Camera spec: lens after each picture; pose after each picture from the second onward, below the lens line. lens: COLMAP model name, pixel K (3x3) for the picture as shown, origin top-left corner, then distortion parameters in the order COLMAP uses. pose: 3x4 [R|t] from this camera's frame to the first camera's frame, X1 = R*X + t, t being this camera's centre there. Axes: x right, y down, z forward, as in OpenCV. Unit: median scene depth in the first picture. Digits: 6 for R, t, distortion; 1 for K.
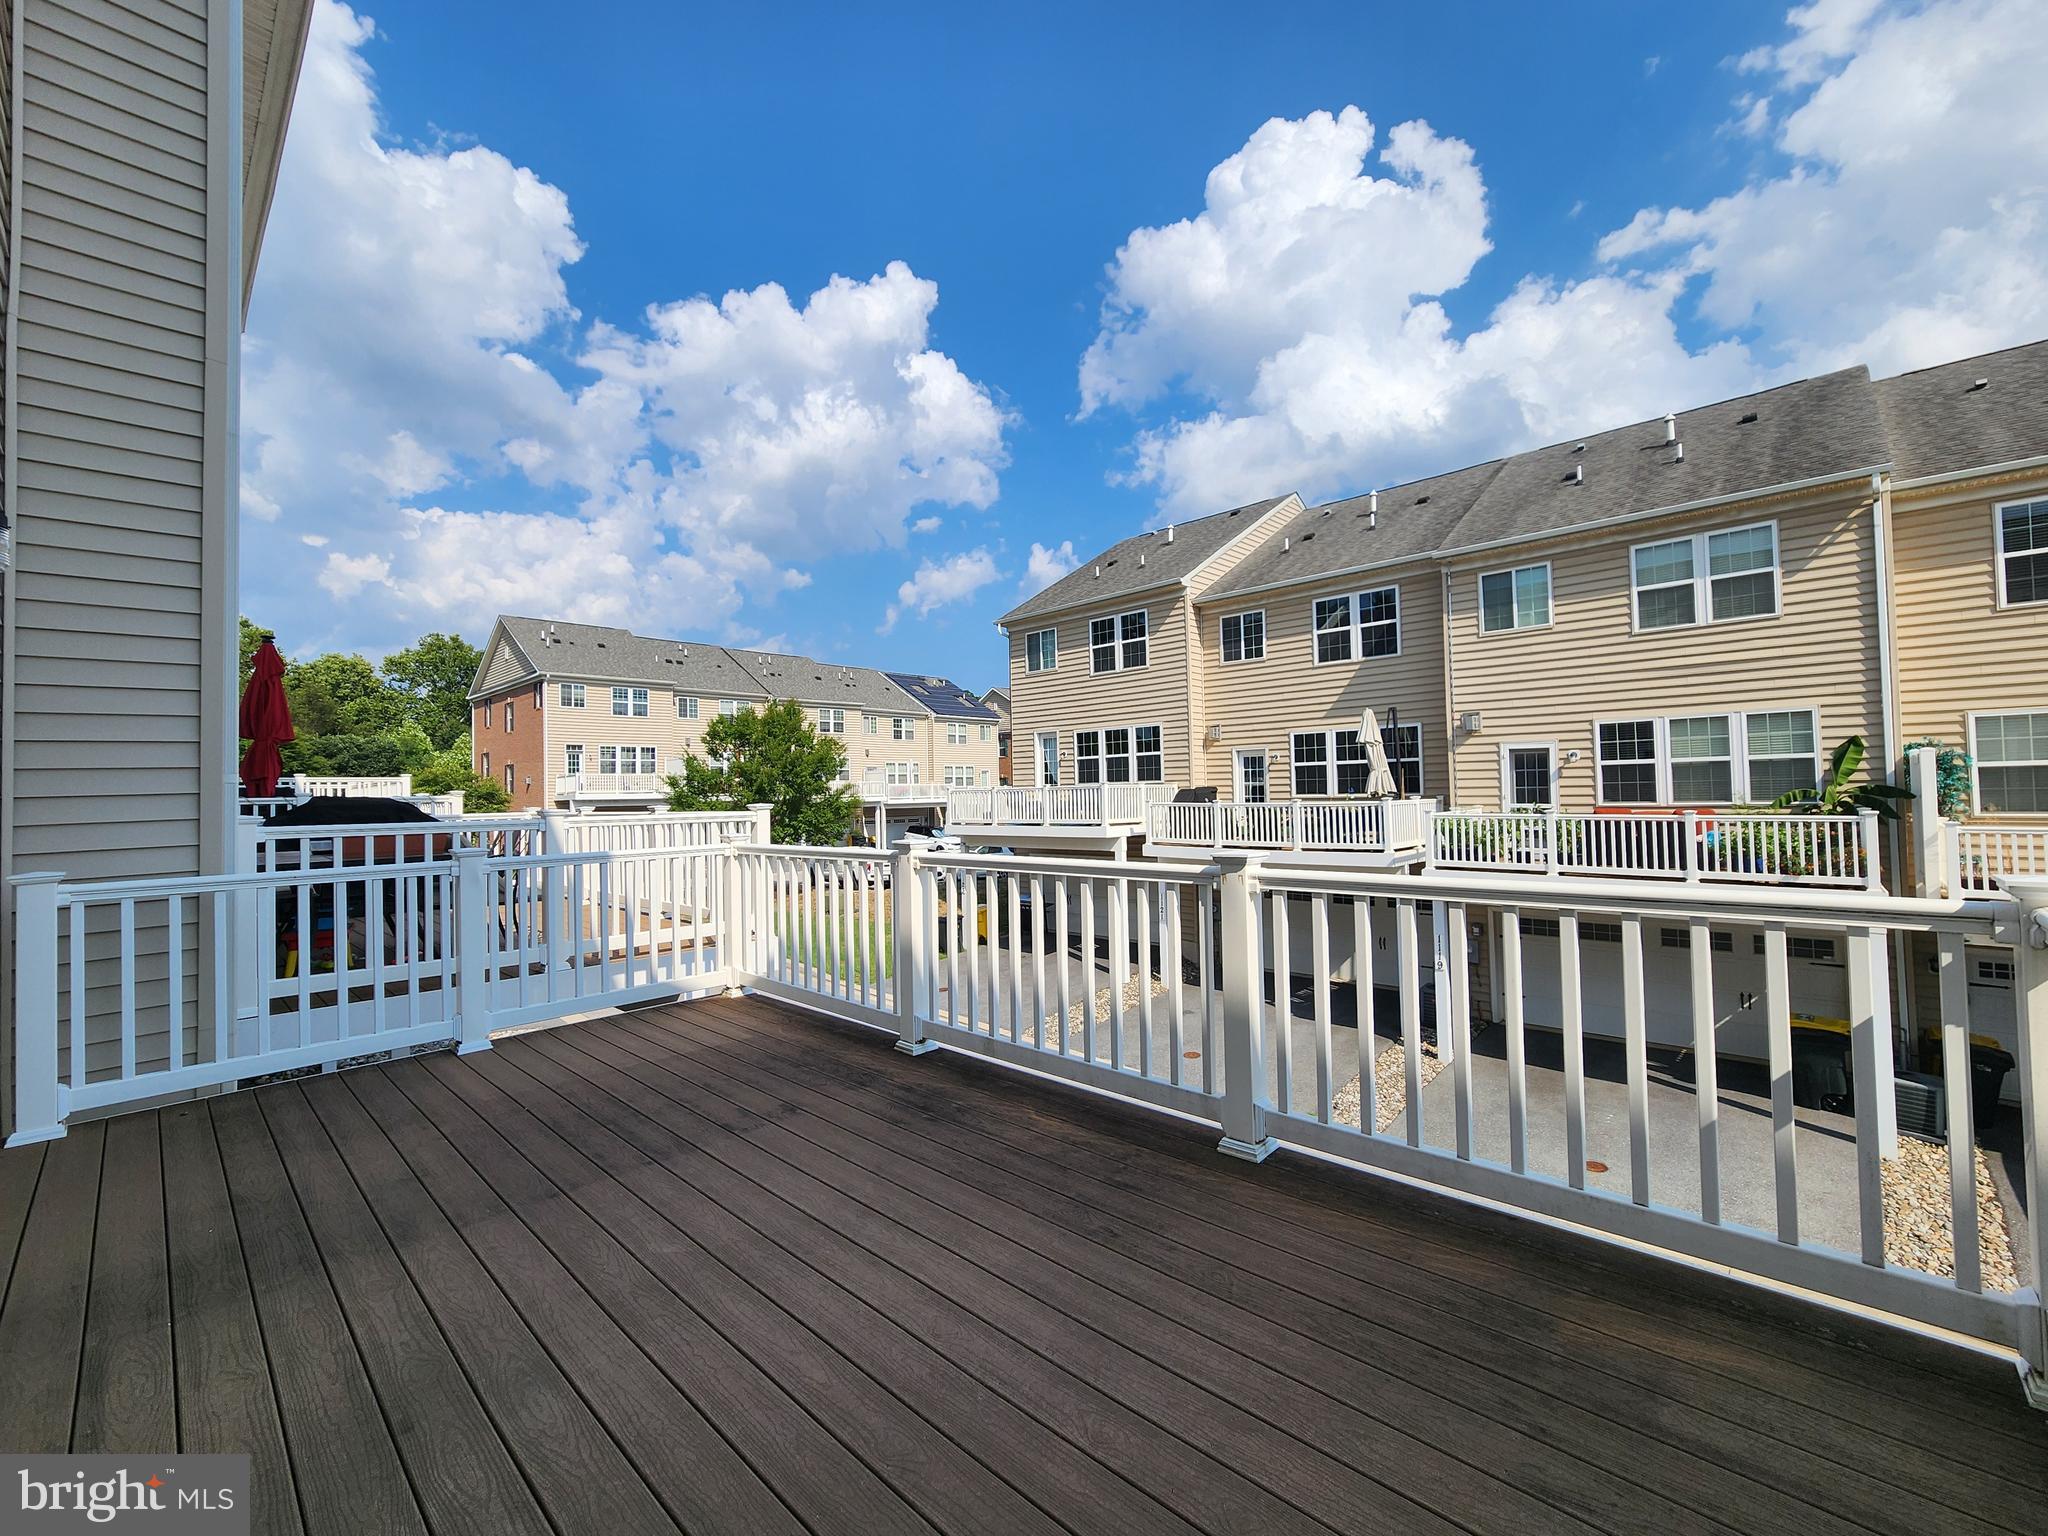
lens RADIAL K [[854.9, 0, 1023.6], [0, 854.9, 761.4], [0, 0, 1]] dist [-0.001735, 0.001415]
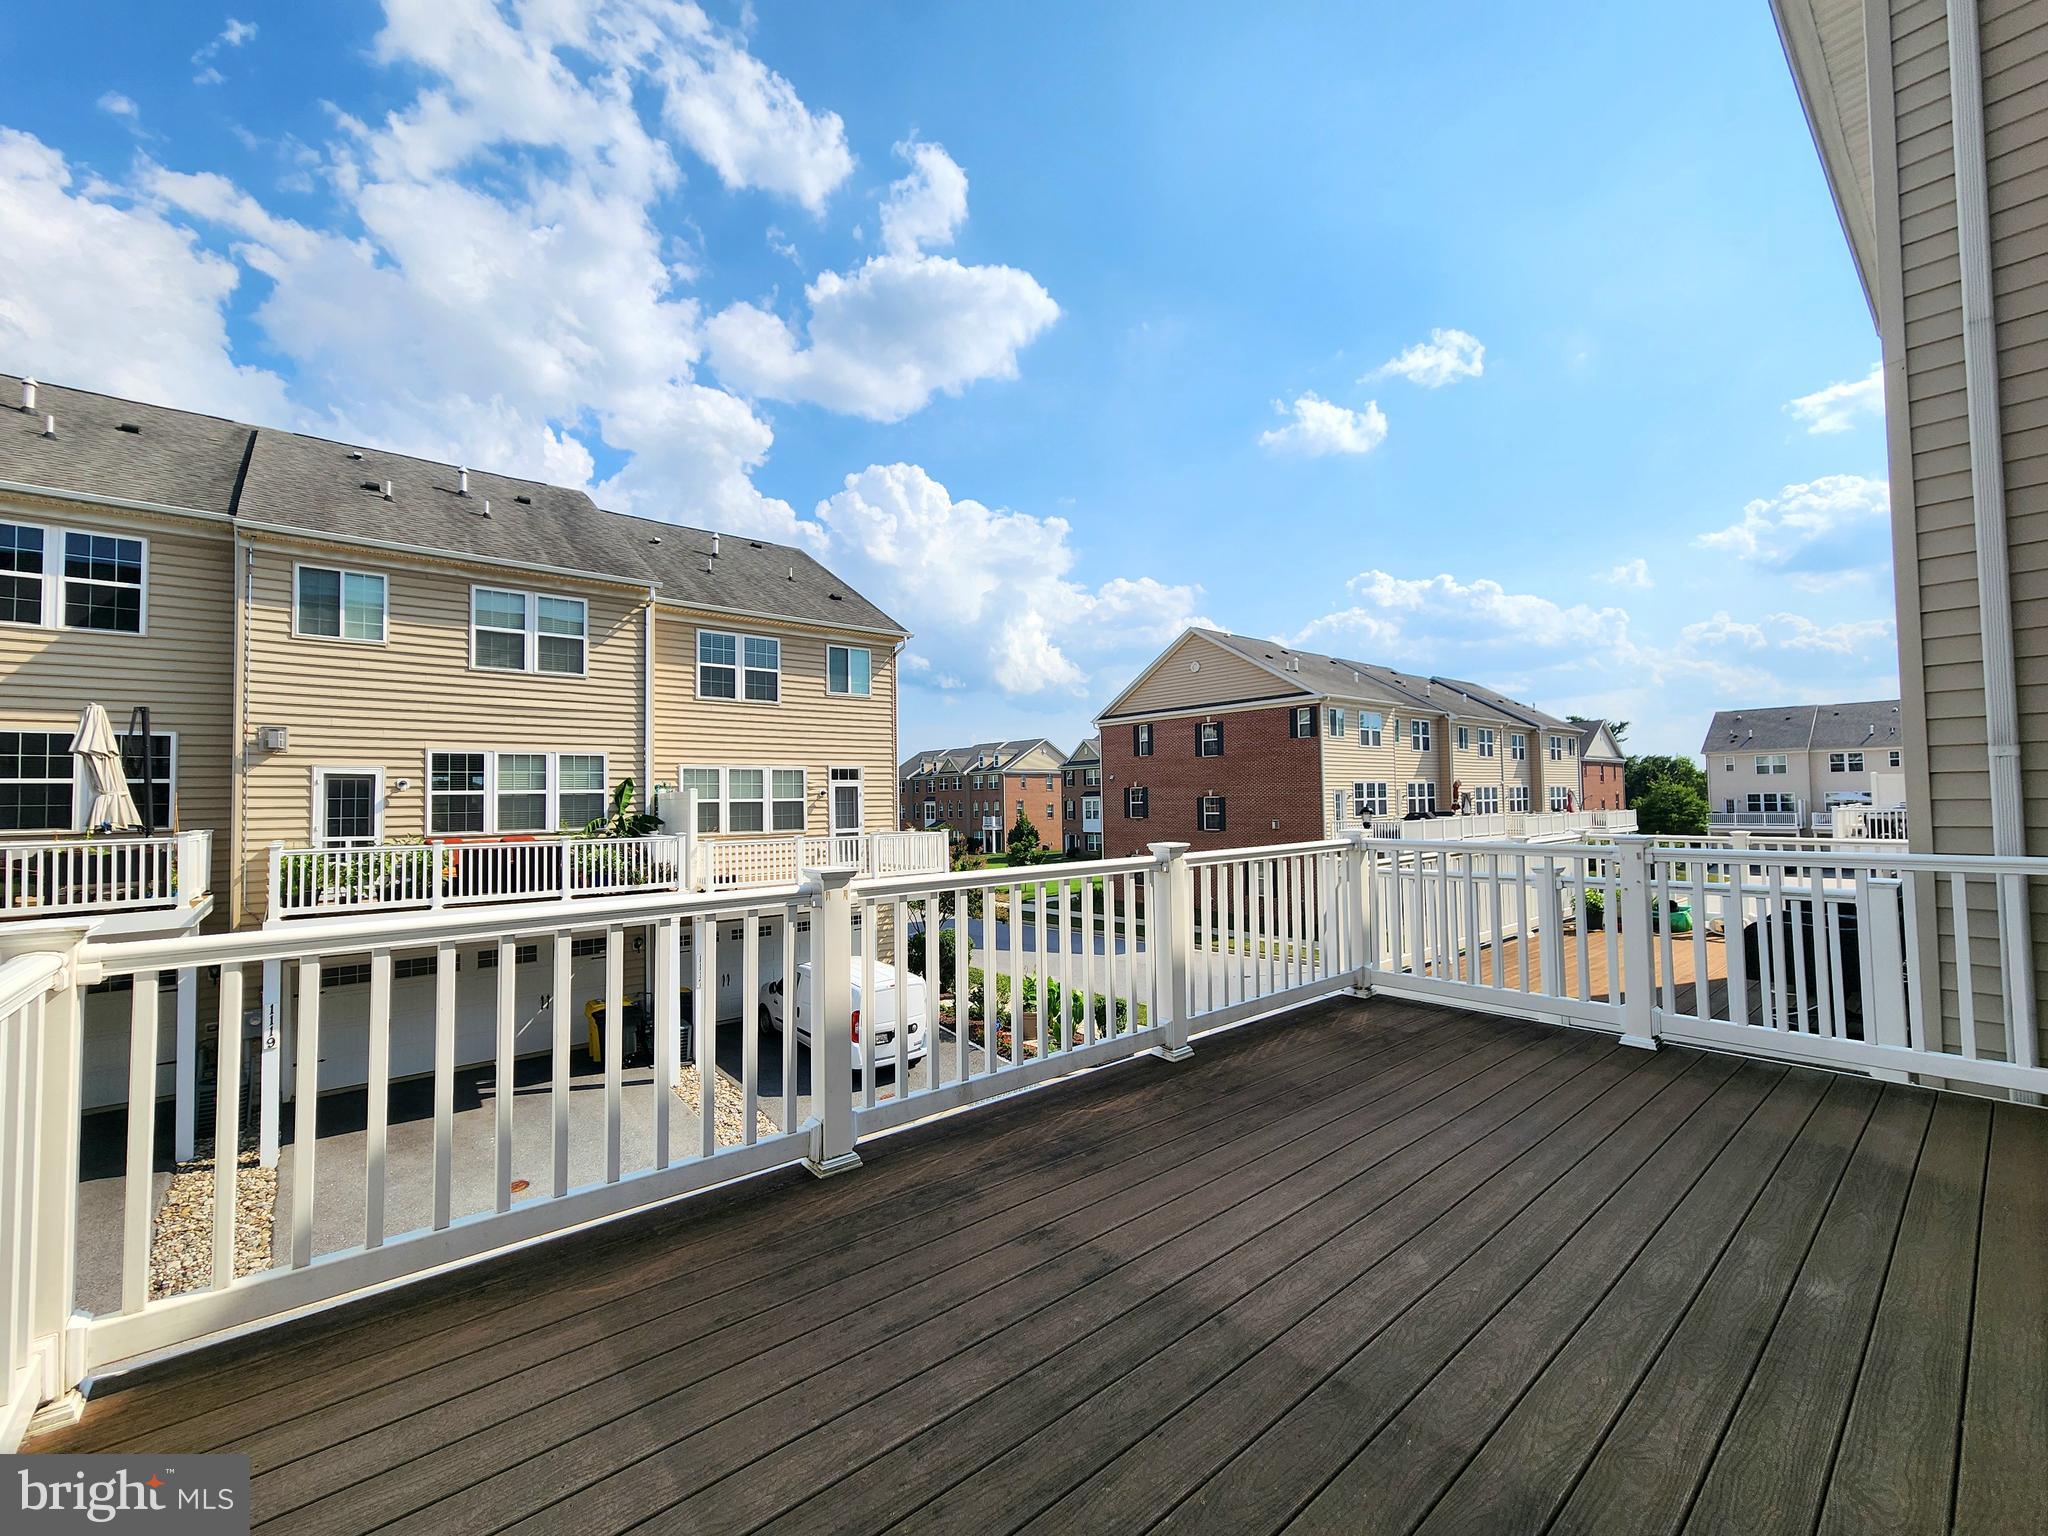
lens RADIAL K [[854.9, 0, 1025.2], [0, 854.9, 769.1], [0, 0, 1]] dist [-0.001735, 0.001415]
pose [[0.090529, 0.056846, 0.994270, -0.285427], [-0.022077, 0.998239, -0.055063, 0.015958], [-0.995649, -0.016966, 0.091625, 0.269218]]
